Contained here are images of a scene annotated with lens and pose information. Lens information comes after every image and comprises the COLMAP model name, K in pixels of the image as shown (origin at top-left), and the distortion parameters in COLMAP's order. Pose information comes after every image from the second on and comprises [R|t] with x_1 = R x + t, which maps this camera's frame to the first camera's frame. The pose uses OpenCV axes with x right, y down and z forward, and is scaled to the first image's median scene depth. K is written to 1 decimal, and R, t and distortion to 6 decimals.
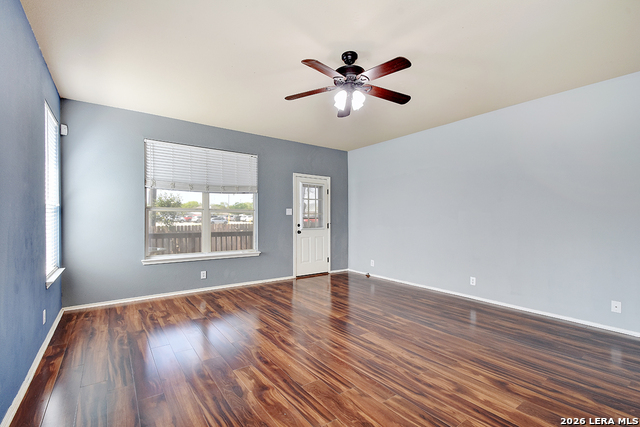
lens RADIAL K [[283.9, 0, 317.3], [0, 283.9, 218.5], [0, 0, 1]] dist [0.015261, -0.000787]
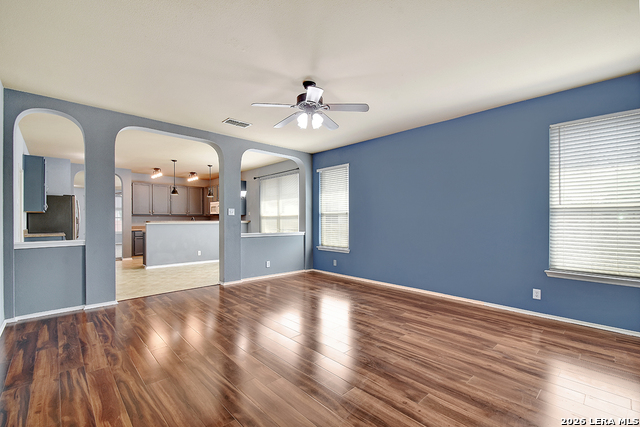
lens RADIAL K [[283.9, 0, 317.3], [0, 283.9, 218.5], [0, 0, 1]] dist [0.015261, -0.000787]
pose [[-0.994699, -0.003272, -0.102773, 0.134349], [-0.003477, 0.999992, 0.001817, -0.005541], [0.102767, 0.002165, -0.994703, 1.396495]]
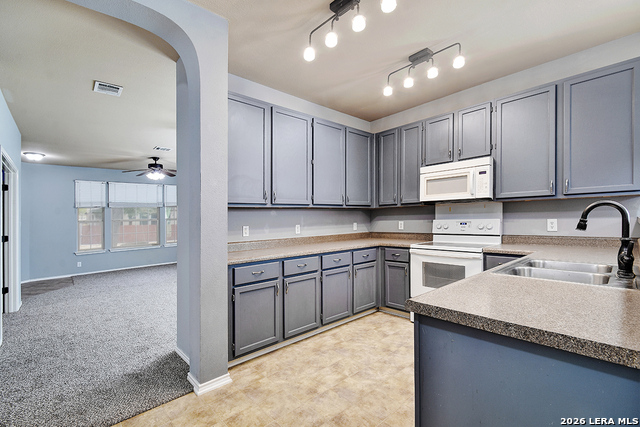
lens RADIAL K [[285.8, 0, 318.0], [0, 285.8, 212.4], [0, 0, 1]] dist [0.013953, 0.000327]
pose [[-0.995905, 0.015280, -0.089100, 1.129986], [0.017251, 0.999622, -0.021395, 0.007624], [0.088740, -0.022845, -0.995793, -0.238733]]
